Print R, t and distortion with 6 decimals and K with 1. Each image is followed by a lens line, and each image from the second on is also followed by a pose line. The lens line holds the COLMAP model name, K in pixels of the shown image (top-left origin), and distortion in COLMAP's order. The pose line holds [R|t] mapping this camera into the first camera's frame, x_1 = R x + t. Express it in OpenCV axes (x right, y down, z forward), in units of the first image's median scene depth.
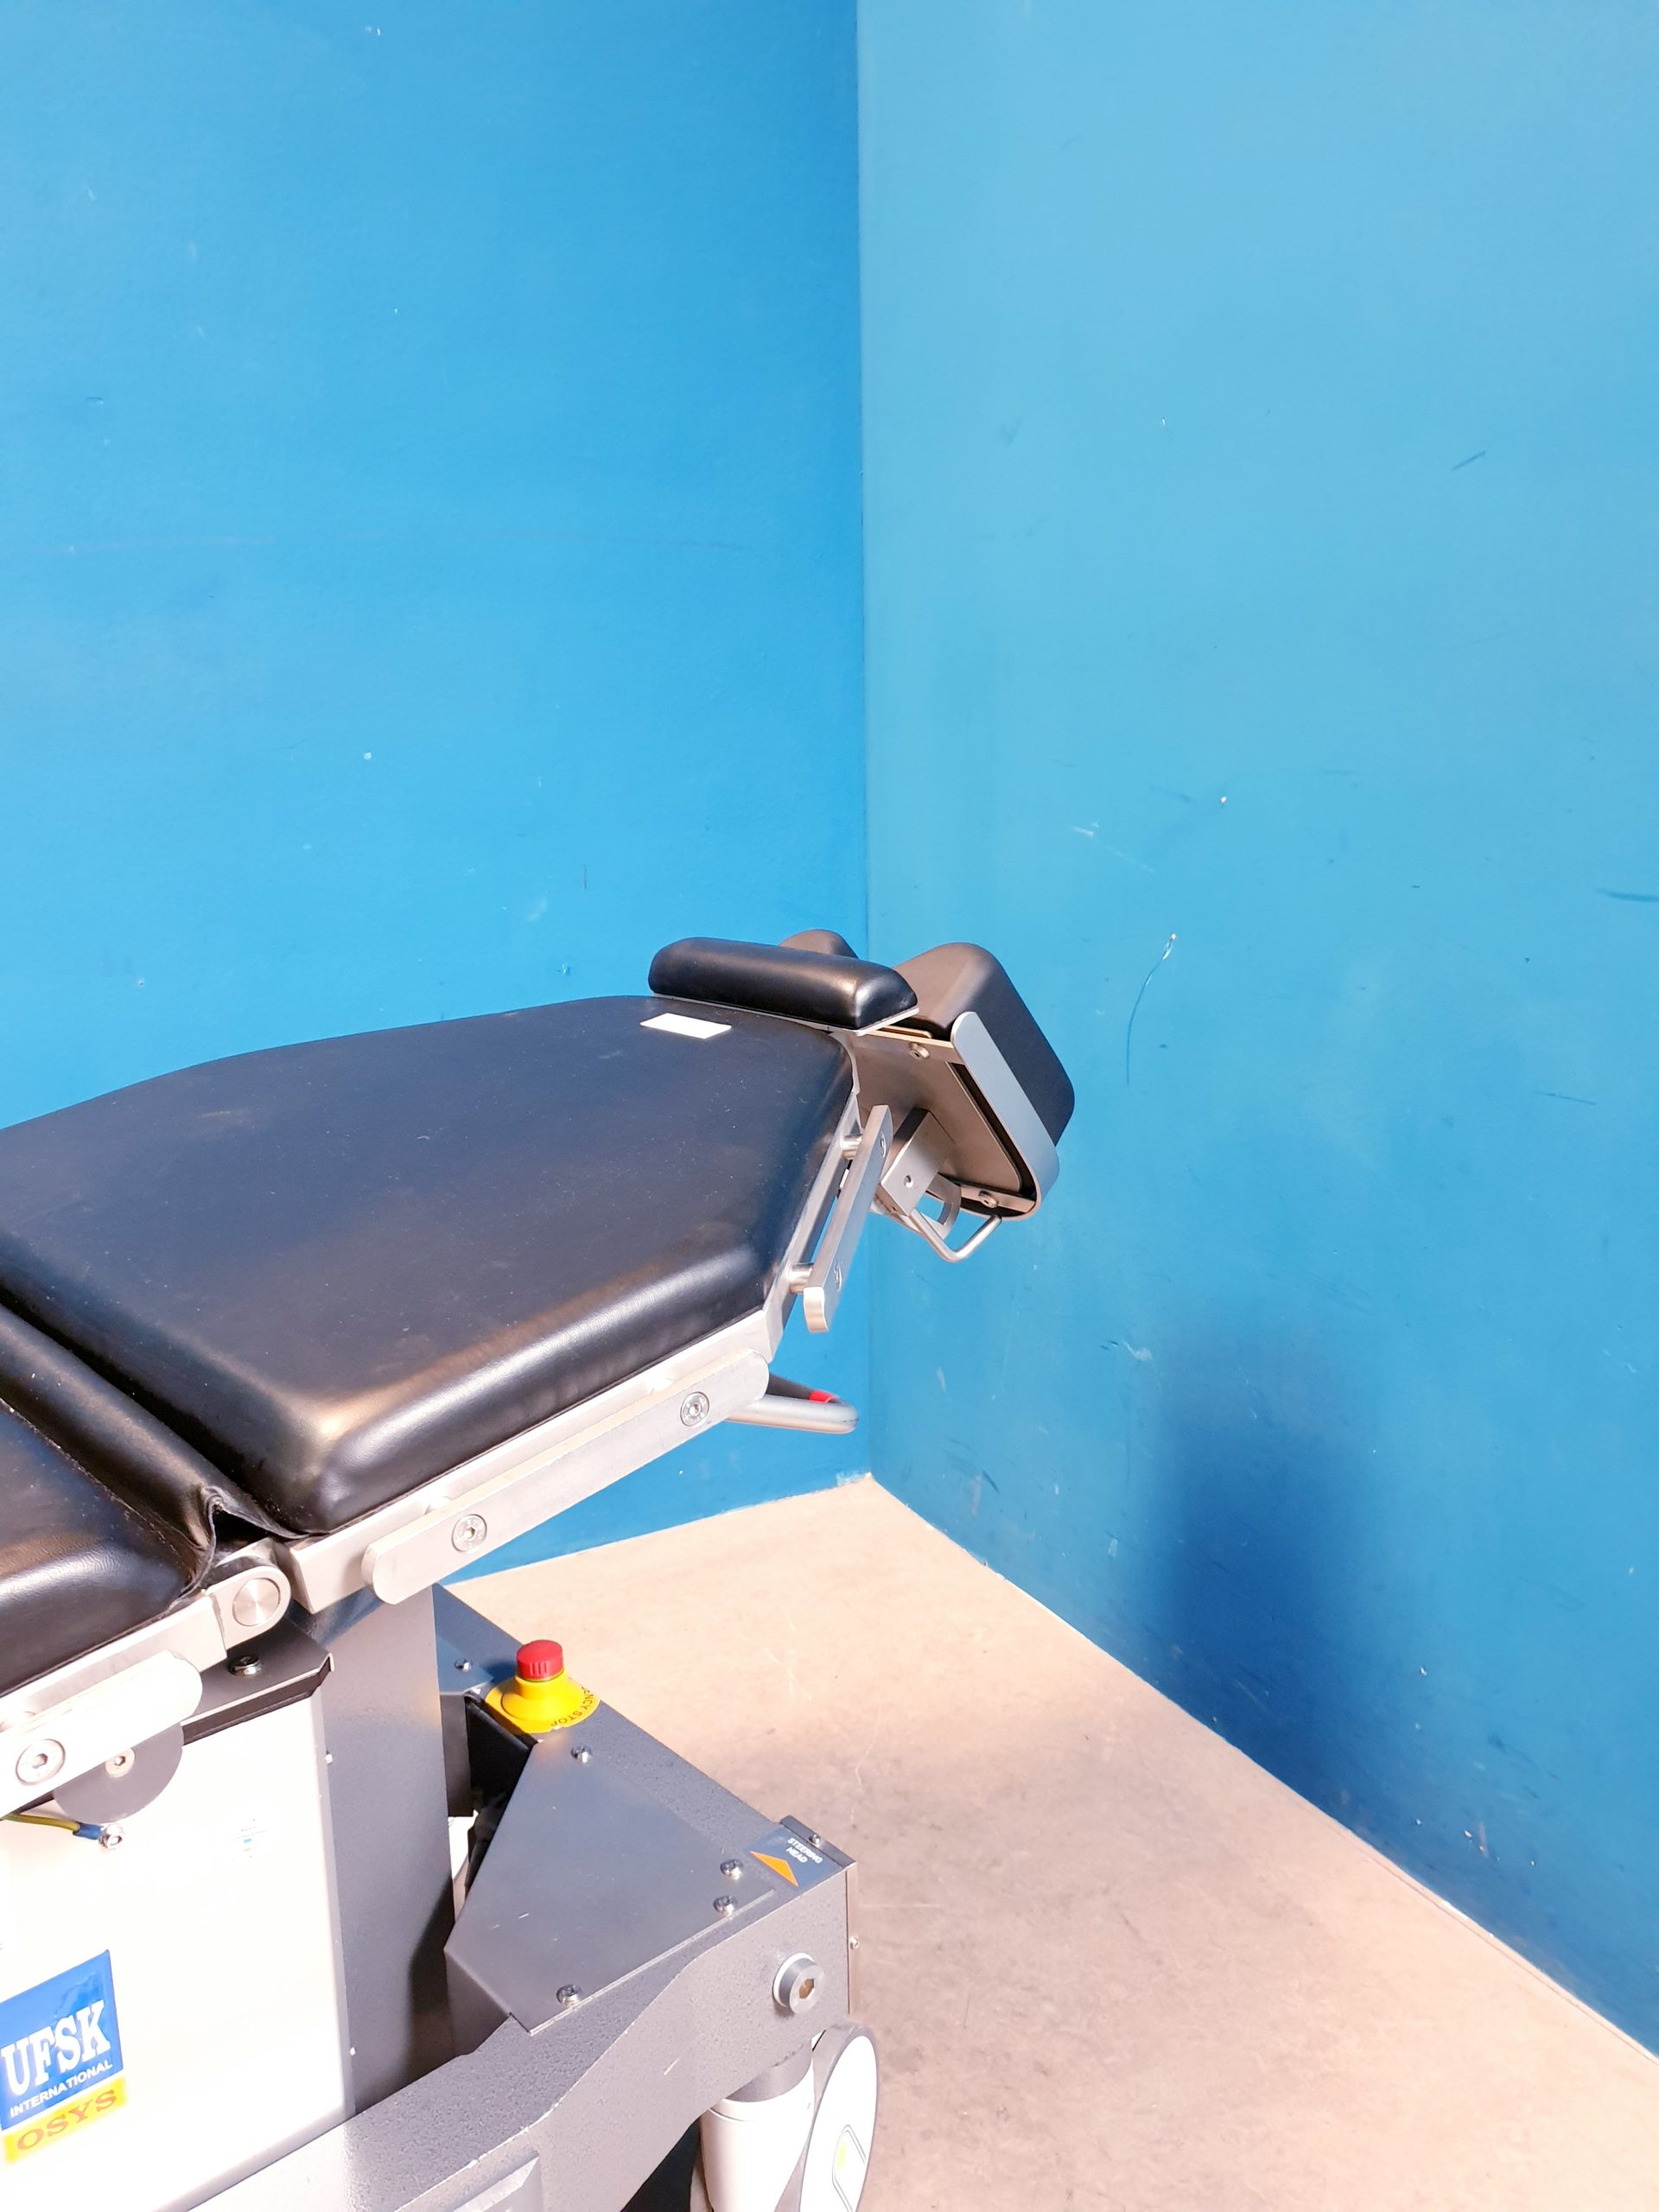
lens RADIAL K [[1719.3, 0, 829.5], [0, 1719.3, 1106.0], [0, 0, 1]] dist [-0.009215, 0.035301]
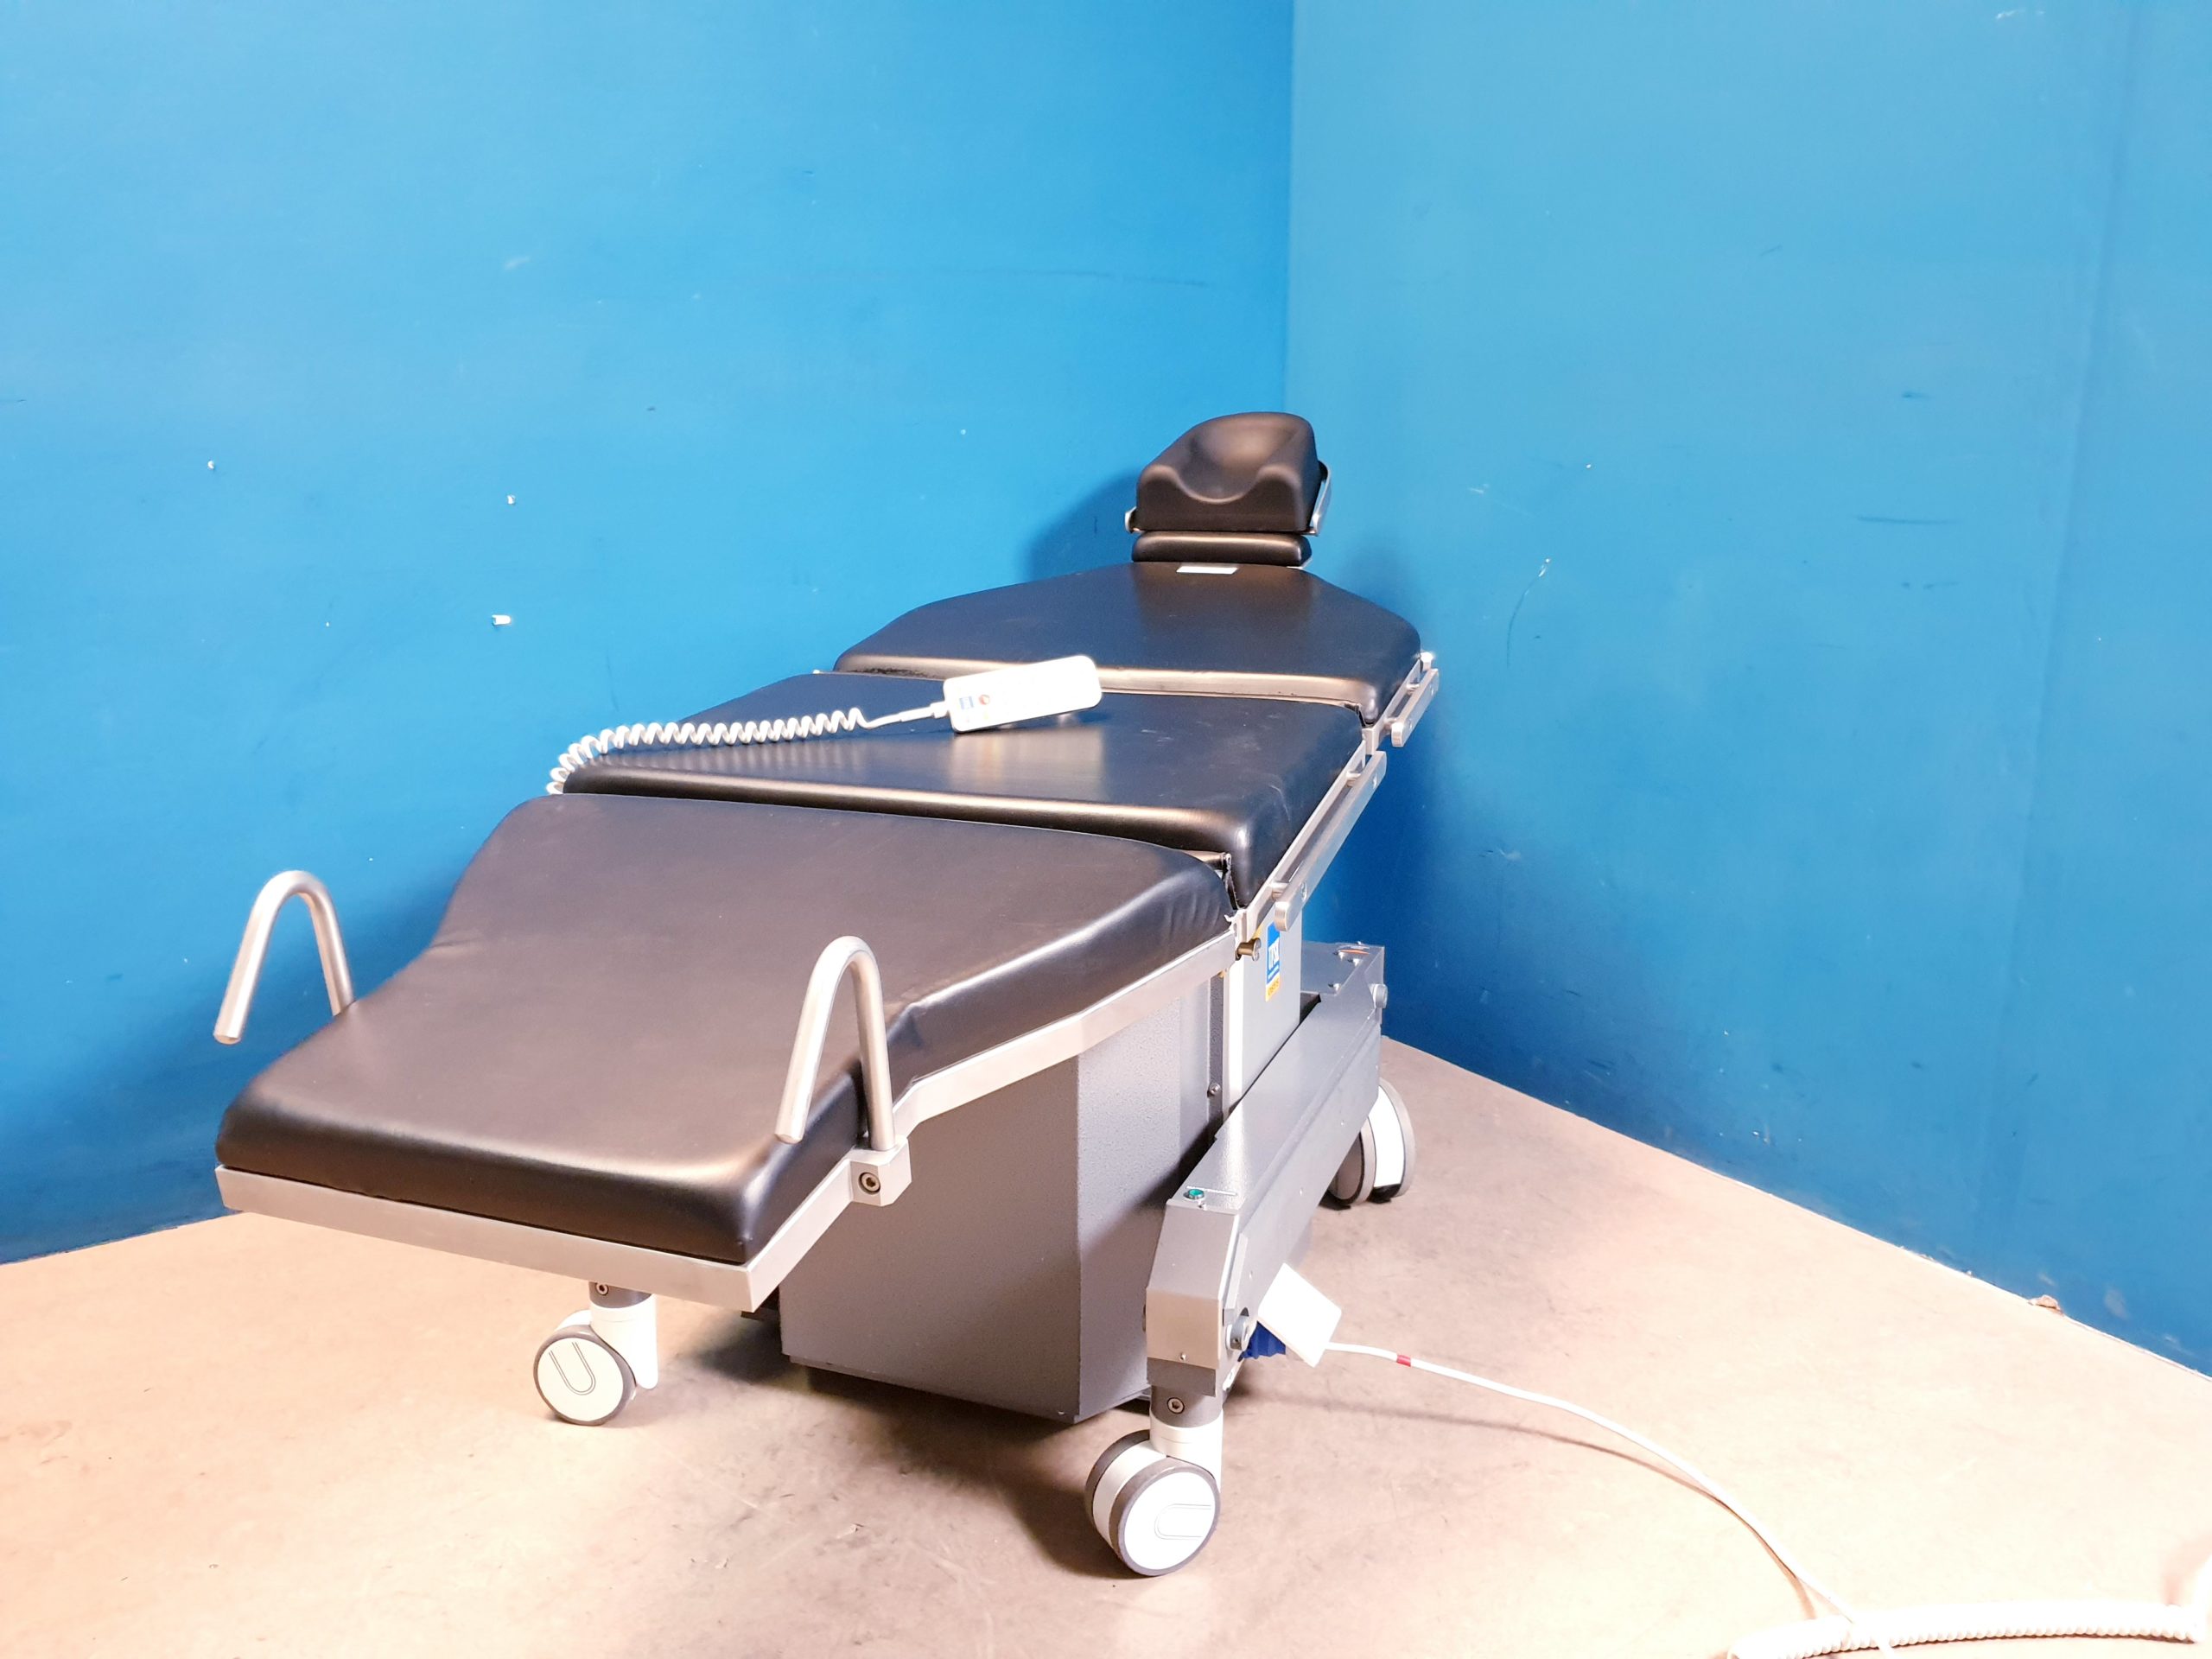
lens RADIAL K [[1722.9, 0, 1087.9], [0, 1722.9, 824.8], [0, 0, 1]] dist [-0.023737, 0.060338]
pose [[0.996484, -0.002212, 0.083748, -0.383162], [0.001869, 0.999990, 0.004167, 0.146356], [-0.083757, -0.003996, 0.996478, -0.527056]]
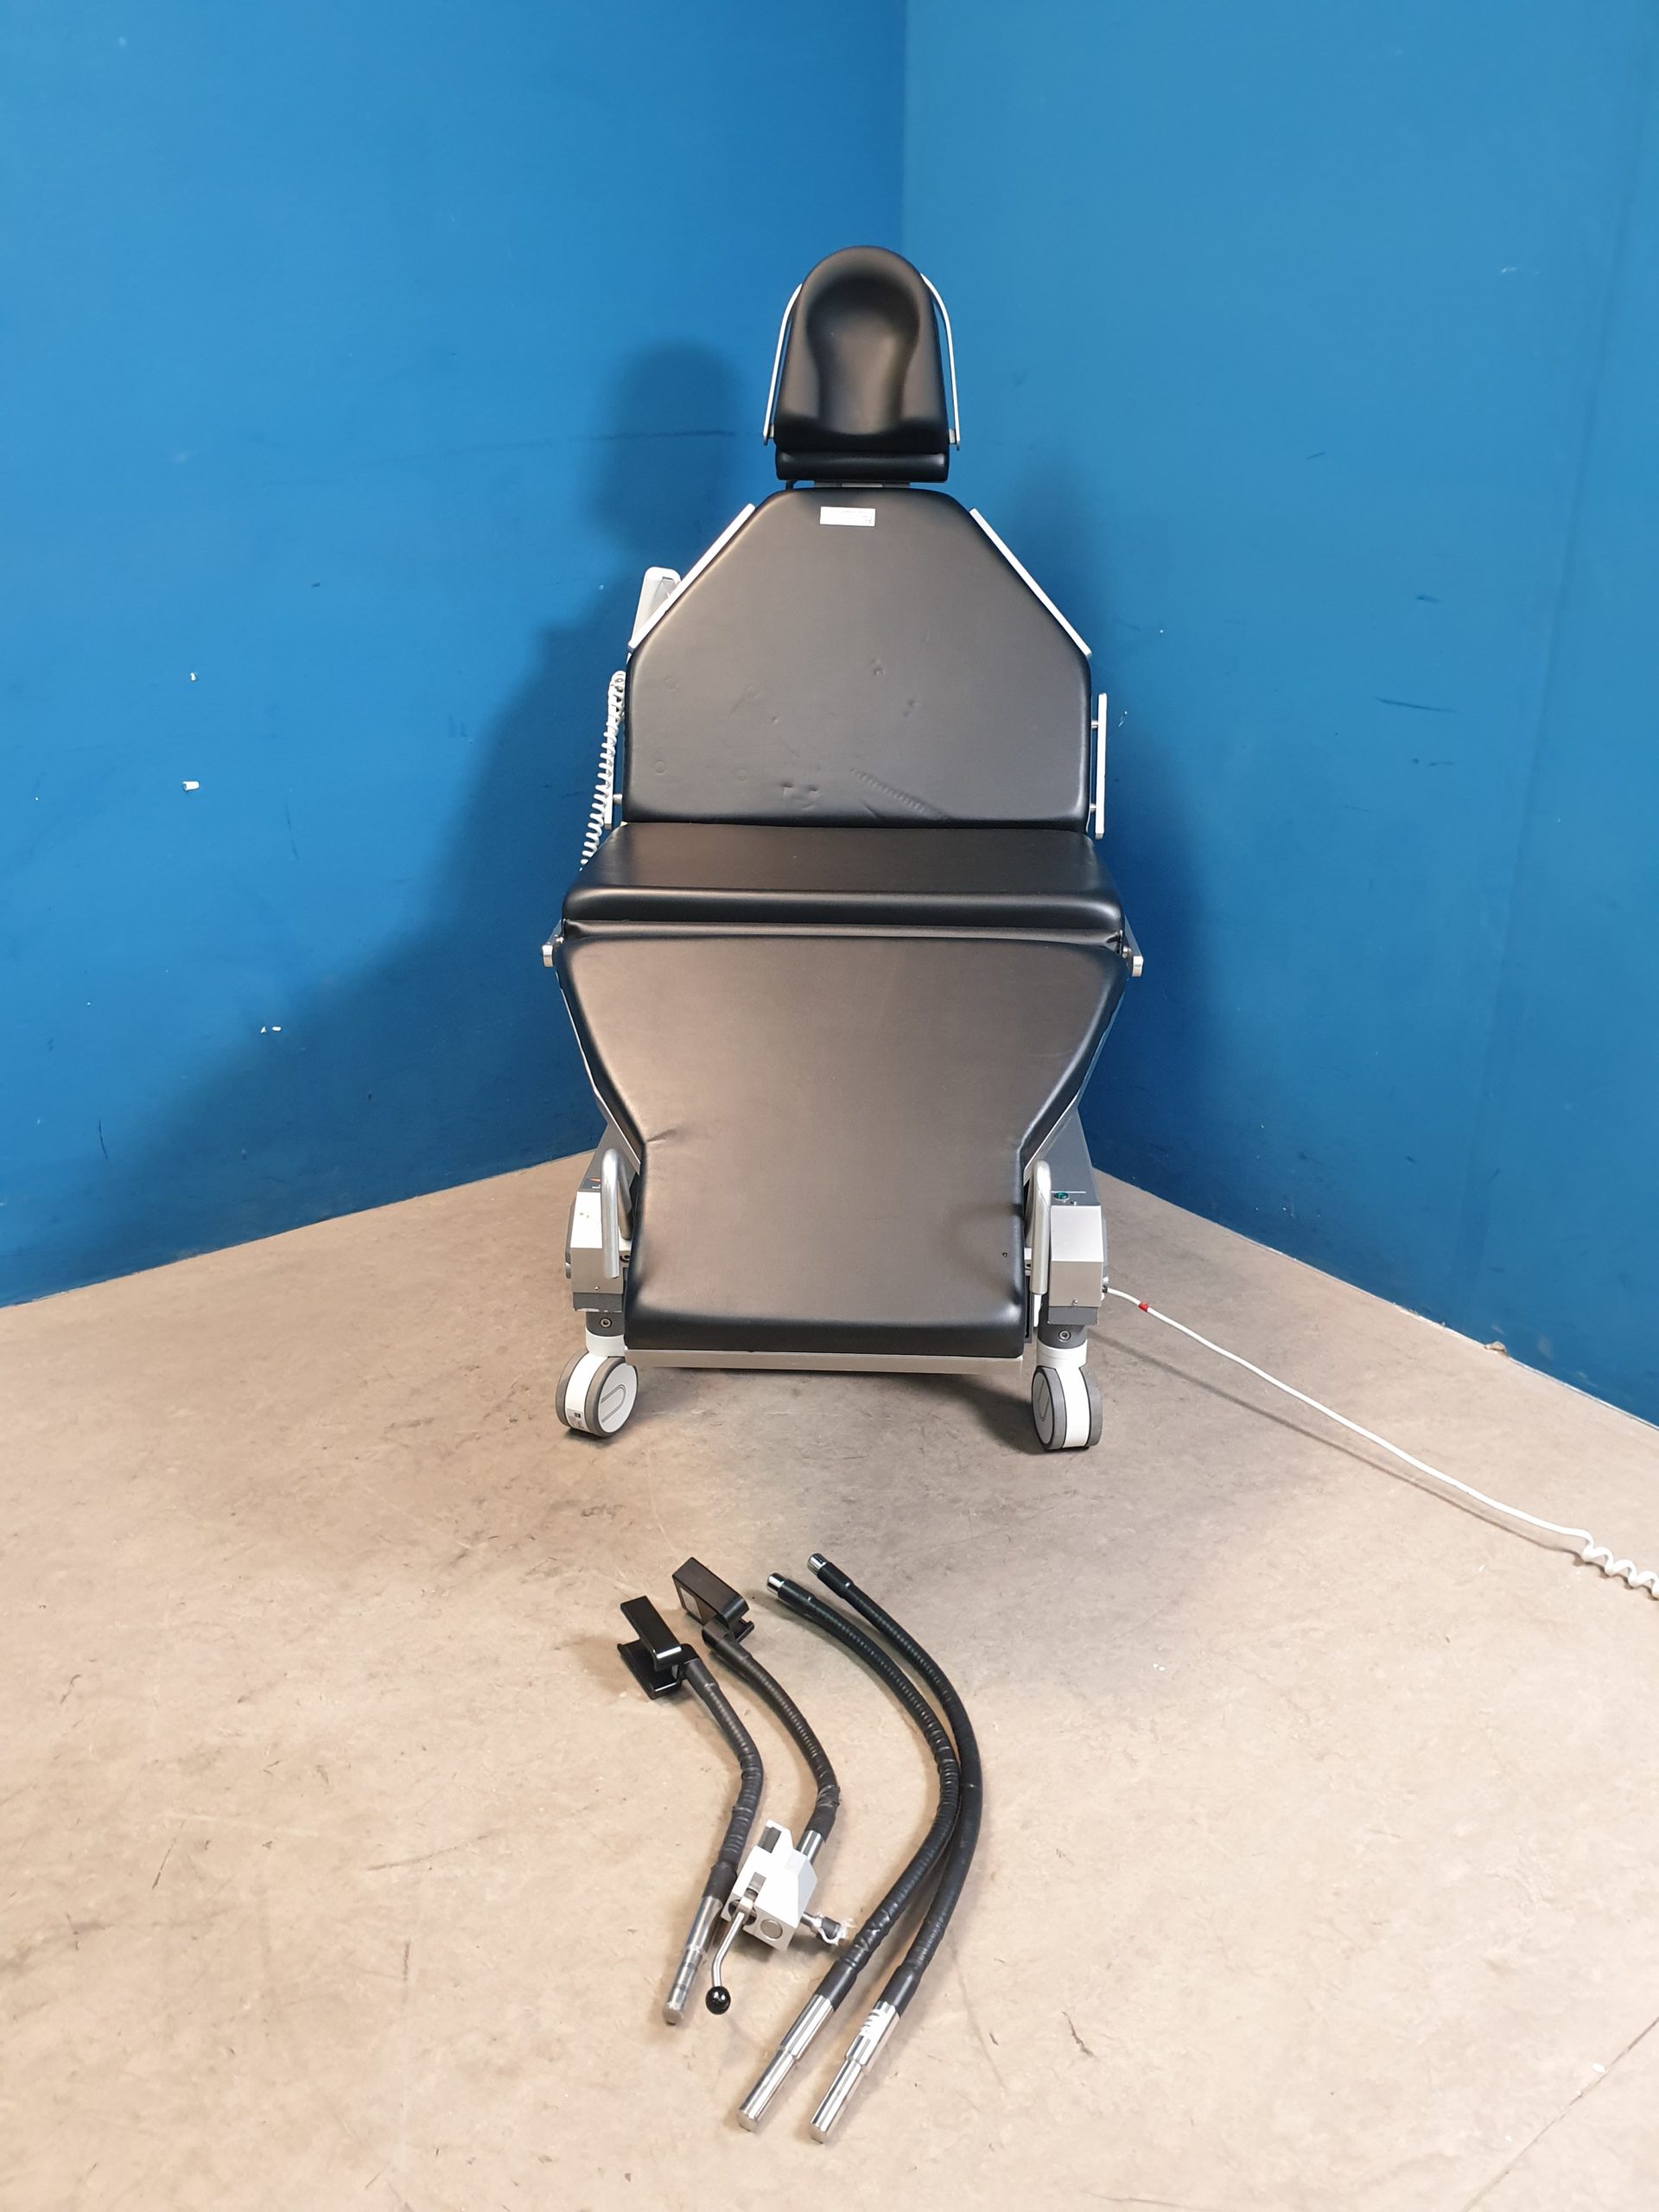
lens RADIAL K [[1711.0, 0, 830.5], [0, 1711.0, 1087.4], [0, 0, 1]] dist [0.002867, 0.012449]
pose [[0.989463, -0.033086, 0.140955, -0.398042], [0.011140, 0.988051, 0.153725, 0.002561], [-0.144356, -0.150535, 0.978008, -0.768422]]
